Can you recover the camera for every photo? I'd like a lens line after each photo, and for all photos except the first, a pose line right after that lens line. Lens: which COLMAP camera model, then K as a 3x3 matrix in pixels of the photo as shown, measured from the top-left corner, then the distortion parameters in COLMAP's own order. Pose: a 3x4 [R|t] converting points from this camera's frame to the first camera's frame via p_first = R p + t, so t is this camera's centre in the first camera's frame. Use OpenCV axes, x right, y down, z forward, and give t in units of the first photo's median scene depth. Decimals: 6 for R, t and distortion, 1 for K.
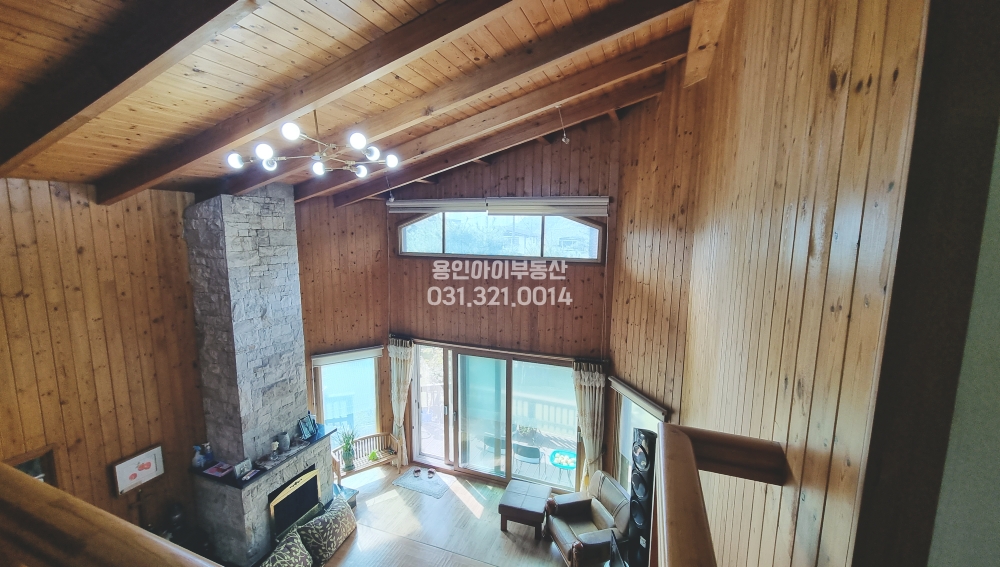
lens RADIAL K [[409.3, 0, 494.3], [0, 409.3, 285.5], [0, 0, 1]] dist [0.000406, -0.001055]
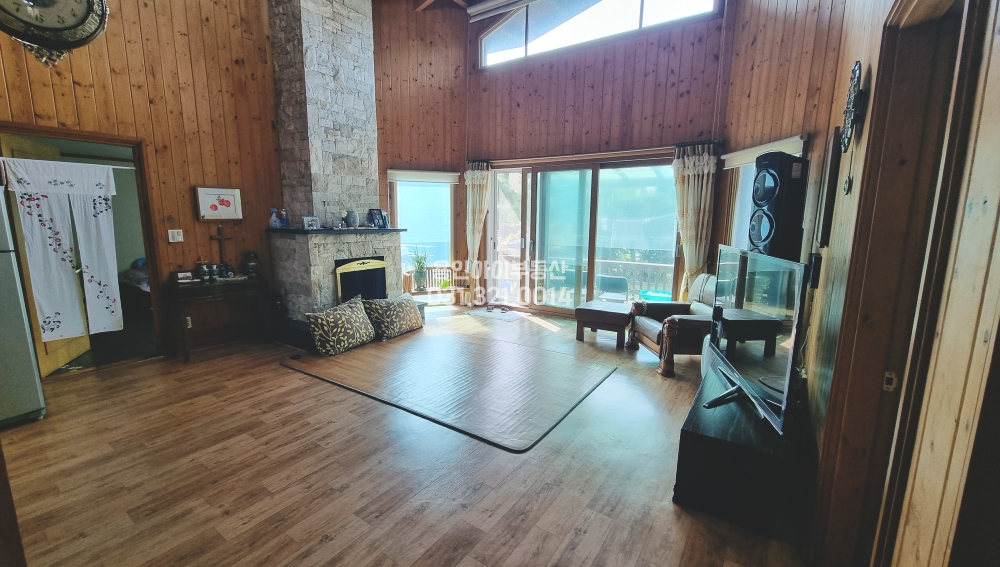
lens RADIAL K [[409.3, 0, 494.0], [0, 409.3, 286.2], [0, 0, 1]] dist [0.000406, -0.001055]
pose [[0.973017, 0.042031, -0.226875, 0.044115], [-0.036291, 0.998908, 0.029415, 0.534161], [0.227864, -0.020388, 0.973480, 0.130284]]
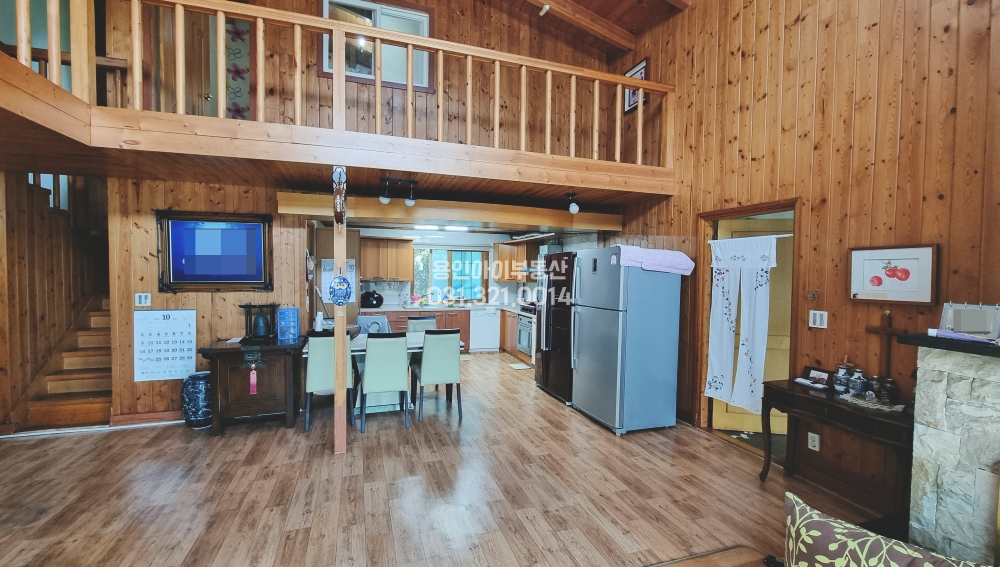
lens RADIAL K [[409.3, 0, 493.7], [0, 409.3, 286.3], [0, 0, 1]] dist [0.000406, -0.001055]
pose [[-0.766090, 0.008163, -0.642682, -0.028811], [-0.106643, 0.984445, 0.139624, 0.394138], [0.633825, 0.175502, -0.753303, 0.964512]]
